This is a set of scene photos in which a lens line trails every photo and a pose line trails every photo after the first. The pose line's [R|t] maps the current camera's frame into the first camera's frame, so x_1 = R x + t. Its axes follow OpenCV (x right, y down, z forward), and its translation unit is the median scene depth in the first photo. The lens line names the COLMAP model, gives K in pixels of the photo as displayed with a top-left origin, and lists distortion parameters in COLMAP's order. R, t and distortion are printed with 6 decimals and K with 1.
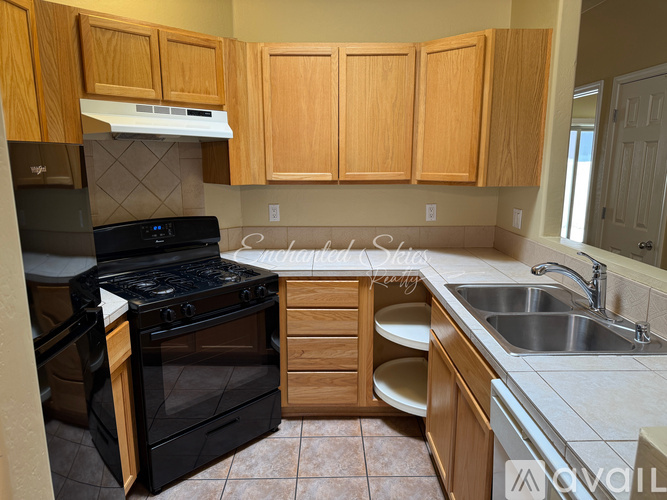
lens RADIAL K [[467.3, 0, 336.0], [0, 467.3, 254.1], [0, 0, 1]] dist [0.056382, -0.075737]
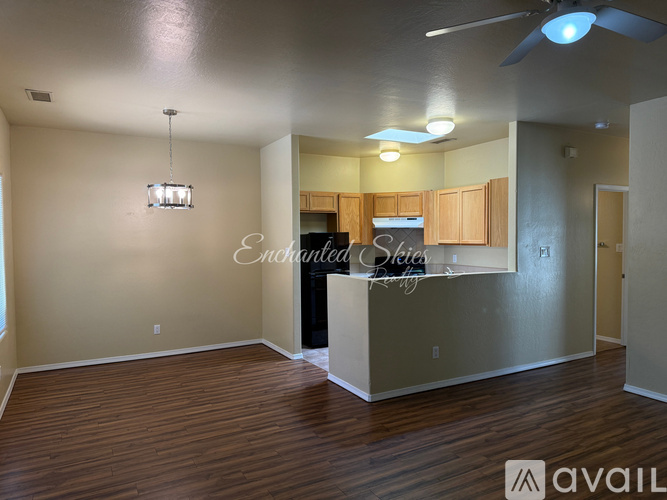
lens RADIAL K [[467.3, 0, 329.7], [0, 467.3, 251.1], [0, 0, 1]] dist [0.056382, -0.075737]
pose [[0.473272, 0.026528, -0.880517, 1.819511], [-0.165682, 0.984389, -0.059396, 0.125135], [0.865195, 0.173996, 0.470279, -0.650207]]
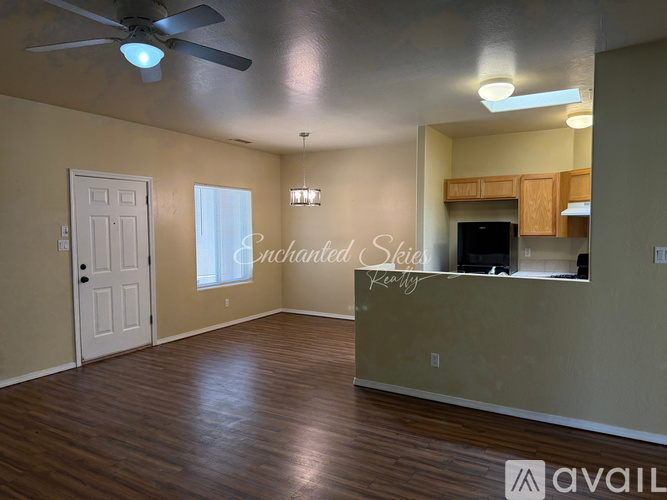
lens RADIAL K [[467.3, 0, 330.4], [0, 467.3, 250.9], [0, 0, 1]] dist [0.056382, -0.075737]
pose [[-0.512474, 0.060709, -0.856554, 1.971669], [-0.159314, 0.973458, 0.164311, -0.230454], [0.843795, 0.220666, -0.489200, 0.977641]]
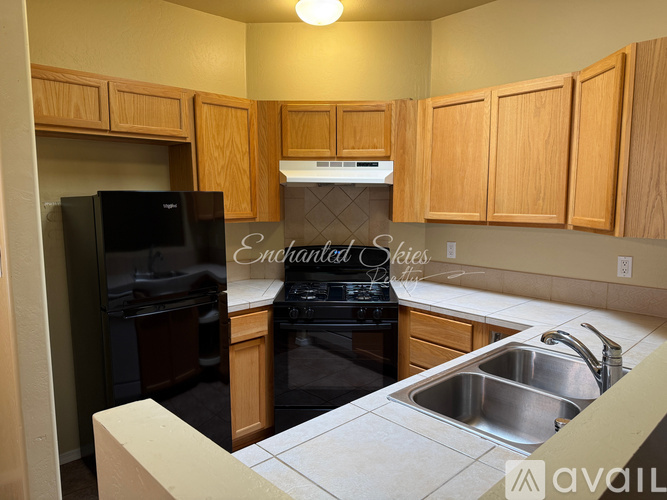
lens RADIAL K [[467.3, 0, 333.8], [0, 467.3, 255.6], [0, 0, 1]] dist [0.056382, -0.075737]
pose [[0.681314, 0.092799, -0.726085, 0.541612], [-0.146118, 0.989210, -0.010680, -0.031461], [0.717260, 0.113370, 0.687522, 0.106537]]
